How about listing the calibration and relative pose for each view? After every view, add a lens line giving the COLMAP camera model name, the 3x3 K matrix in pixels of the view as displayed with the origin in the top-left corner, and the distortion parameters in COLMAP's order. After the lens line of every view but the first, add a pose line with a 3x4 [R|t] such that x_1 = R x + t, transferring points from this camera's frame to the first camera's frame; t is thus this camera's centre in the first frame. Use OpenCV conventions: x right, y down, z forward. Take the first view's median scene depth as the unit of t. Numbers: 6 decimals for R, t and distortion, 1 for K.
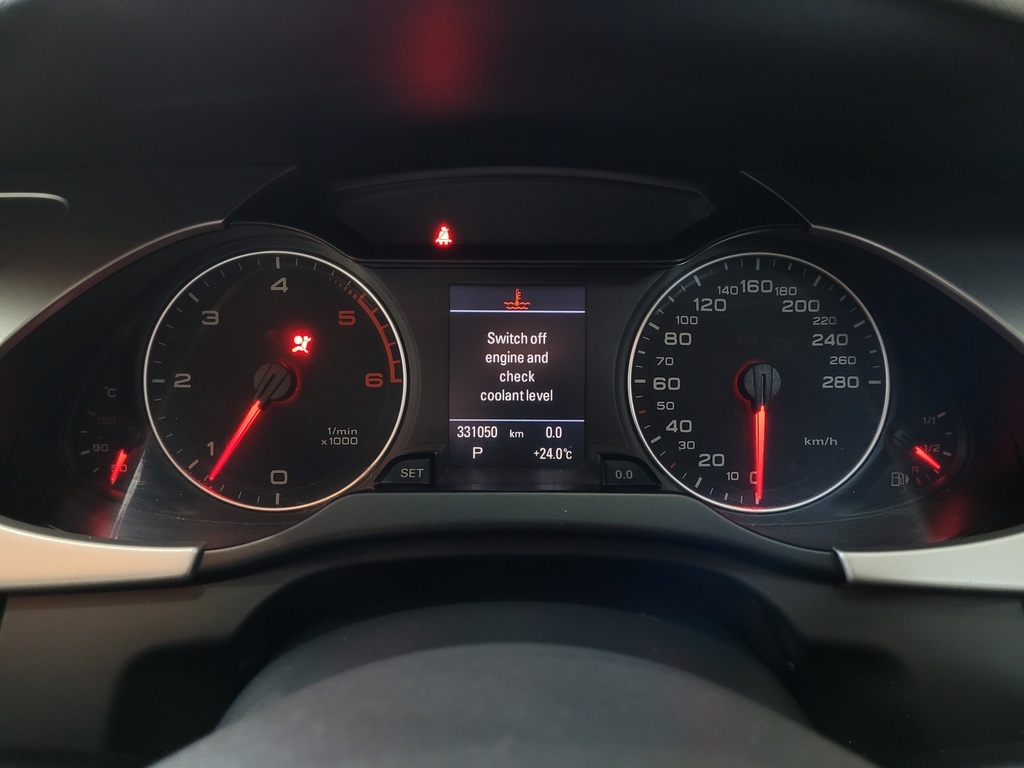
lens RADIAL K [[772.0, 0, 518.5], [0, 772.0, 387.5], [0, 0, 1]] dist [0.008655, 0.003959]
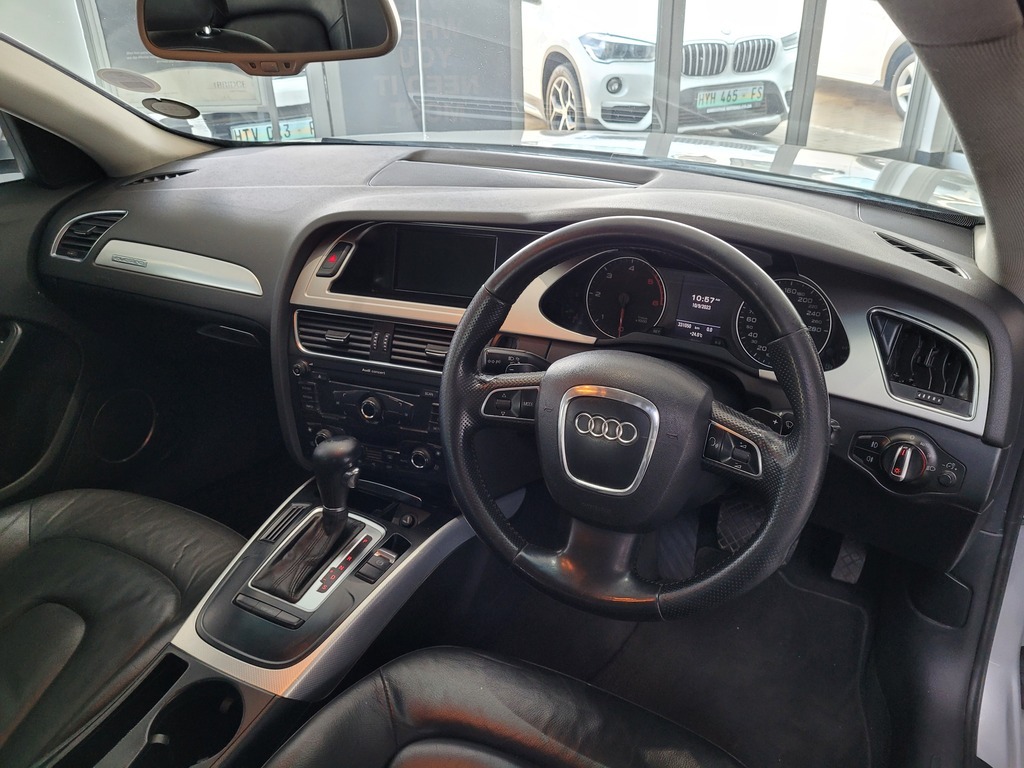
lens RADIAL K [[772.0, 0, 513.3], [0, 772.0, 381.6], [0, 0, 1]] dist [0.008655, 0.003959]
pose [[0.880172, 0.196302, -0.432161, 0.708942], [-0.147529, 0.978518, 0.144007, -0.063952], [0.451147, -0.062995, 0.890224, -2.023675]]
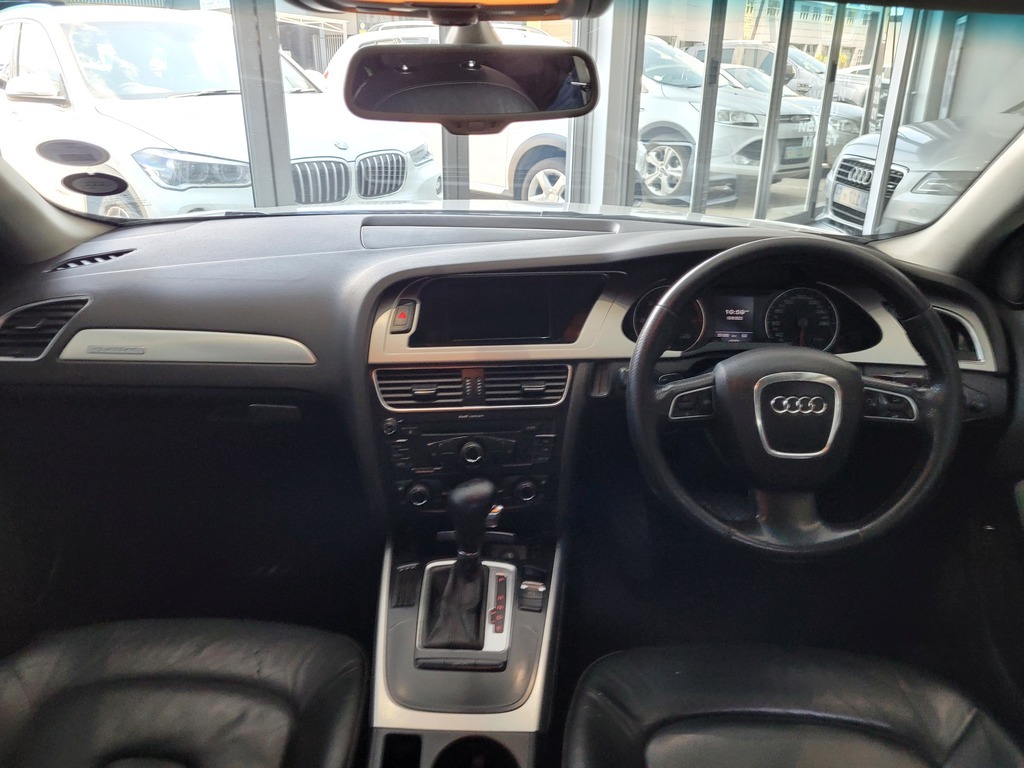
lens RADIAL K [[772.0, 0, 517.8], [0, 772.0, 383.6], [0, 0, 1]] dist [0.008655, 0.003959]
pose [[0.998834, 0.019443, -0.044178, -0.867752], [-0.018865, 0.999731, 0.013463, 0.256527], [0.044428, -0.012614, 0.998933, -2.731990]]
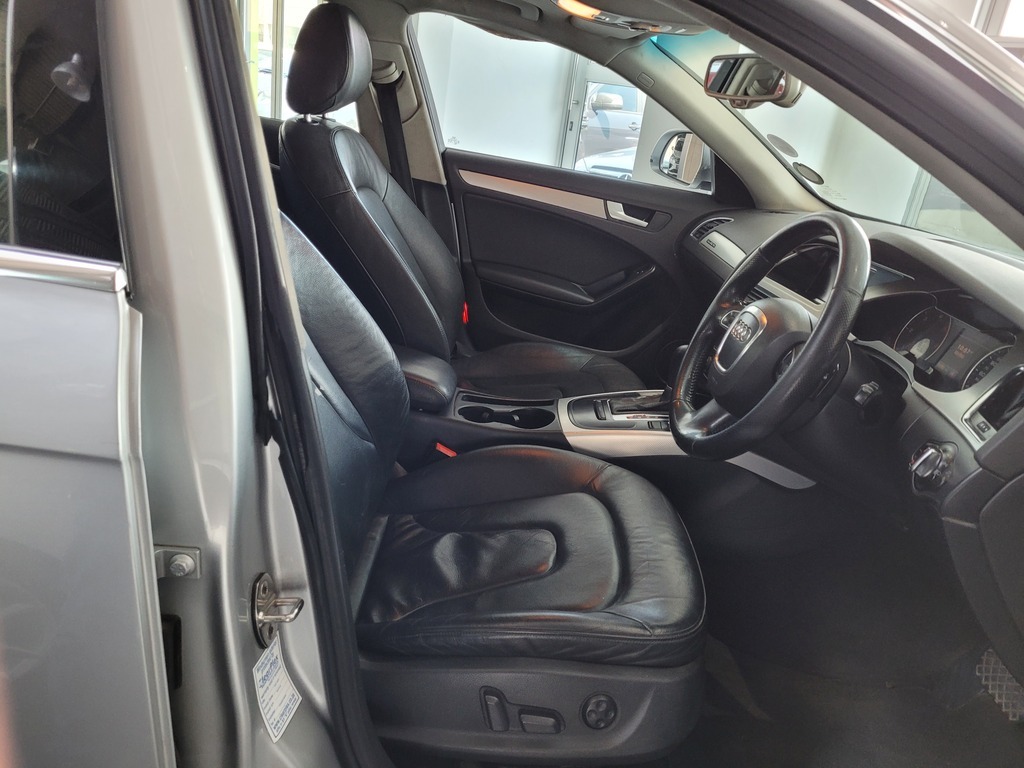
lens RADIAL K [[772.0, 0, 513.1], [0, 772.0, 381.0], [0, 0, 1]] dist [0.008655, 0.003959]
pose [[-0.028191, 0.329868, -0.943606, 3.299146], [-0.488006, 0.819301, 0.300993, 0.002033], [0.872385, 0.468971, 0.137881, -1.120707]]
